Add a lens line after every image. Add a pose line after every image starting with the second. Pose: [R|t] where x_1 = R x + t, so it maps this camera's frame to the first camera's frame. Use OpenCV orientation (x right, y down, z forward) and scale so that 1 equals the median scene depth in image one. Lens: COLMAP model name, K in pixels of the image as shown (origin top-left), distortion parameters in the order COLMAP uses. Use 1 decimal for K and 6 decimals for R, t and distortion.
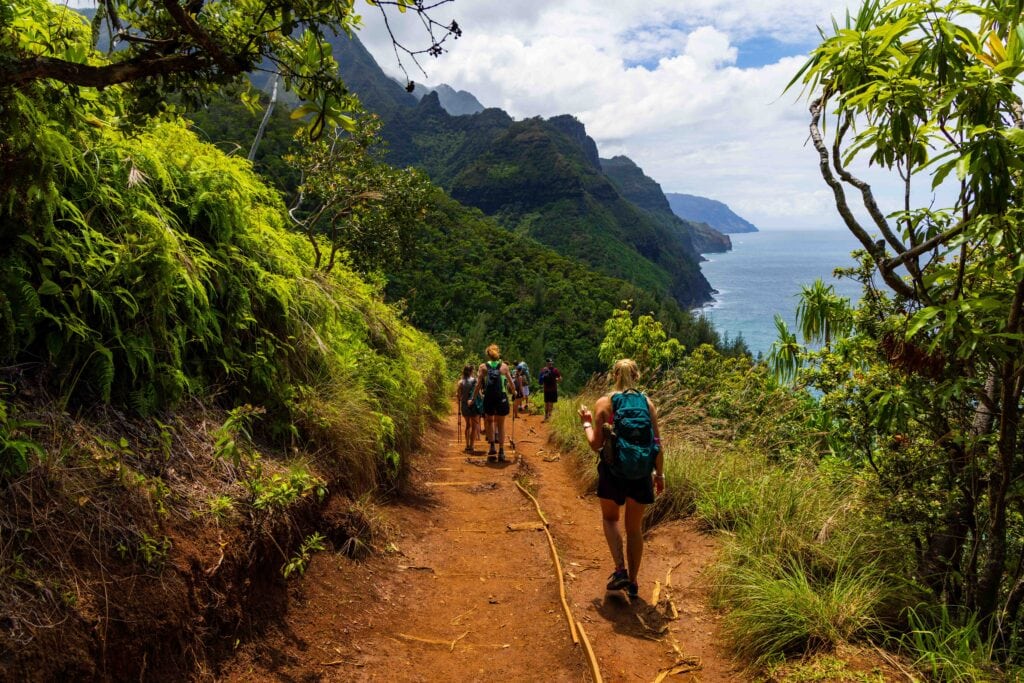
lens RADIAL K [[682.9, 0, 515.9], [0, 682.9, 347.0], [0, 0, 1]] dist [0.001843, 0.000072]
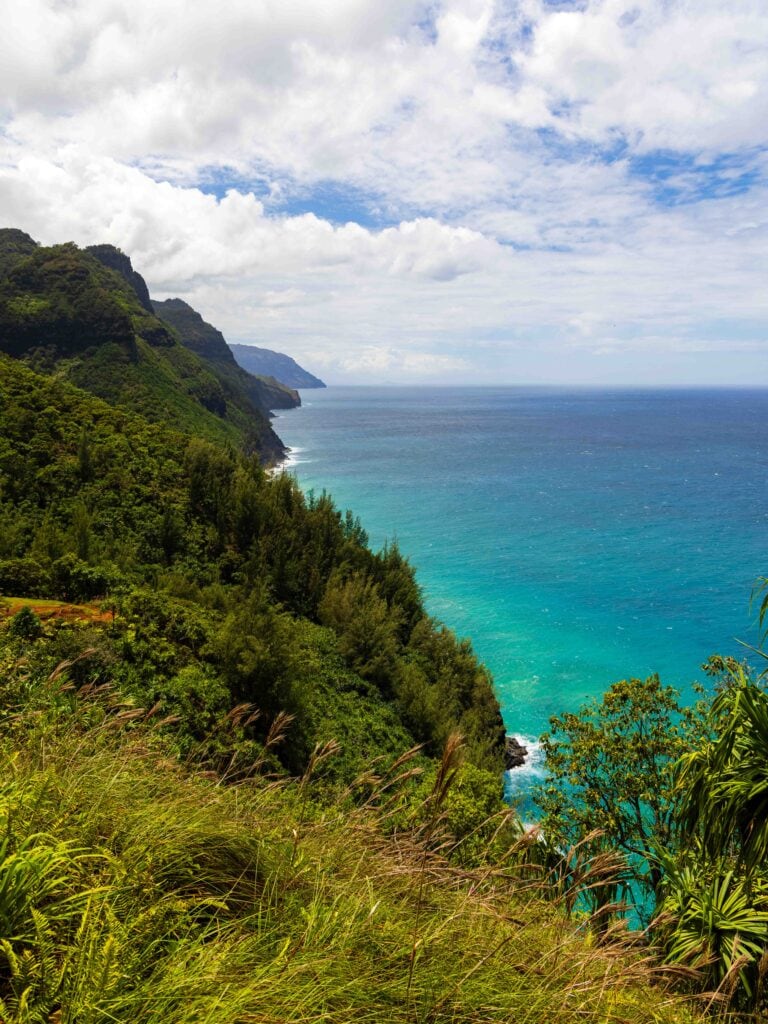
lens RADIAL K [[748.6, 0, 377.0], [0, 748.6, 523.9], [0, 0, 1]] dist [-0.004745, -0.001949]
pose [[0.919433, -0.058631, 0.388851, 0.001286], [0.052929, 0.998276, 0.025369, 0.000459], [-0.389668, -0.002744, 0.920951, 0.019749]]
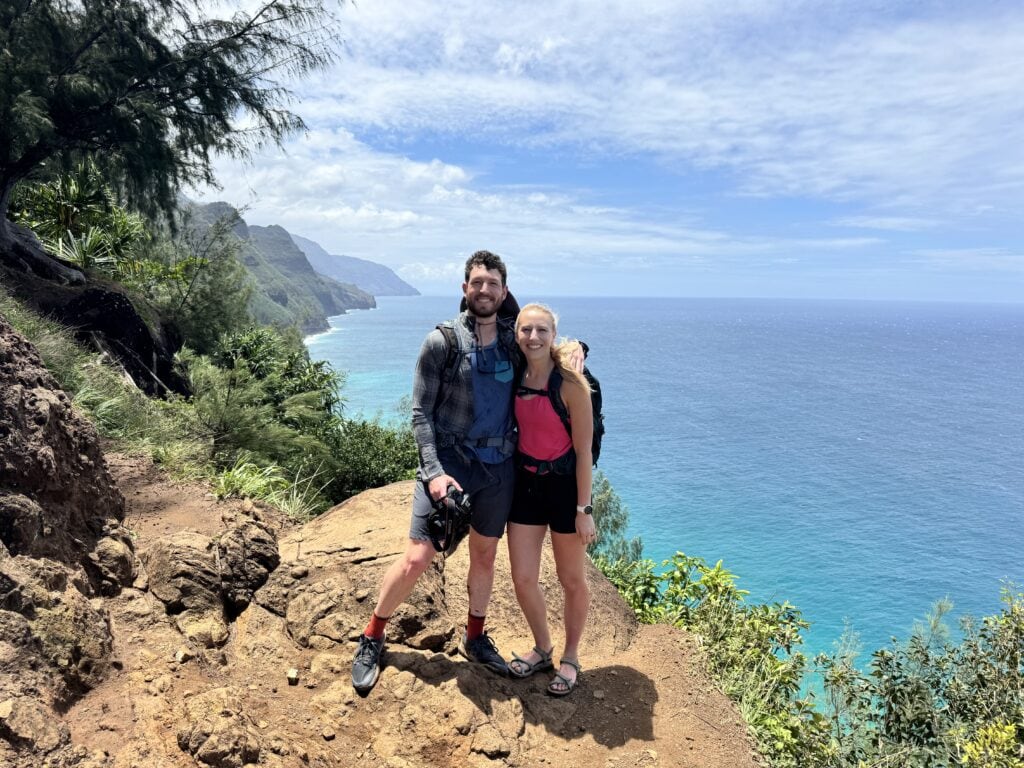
lens RADIAL K [[691.9, 0, 505.1], [0, 691.9, 391.1], [0, 0, 1]] dist [0.122134, -0.208832]
pose [[0.903938, -0.027203, 0.426798, -0.045065], [0.038796, 0.999076, -0.018491, 0.152272], [-0.425901, 0.033273, 0.904158, -0.854229]]
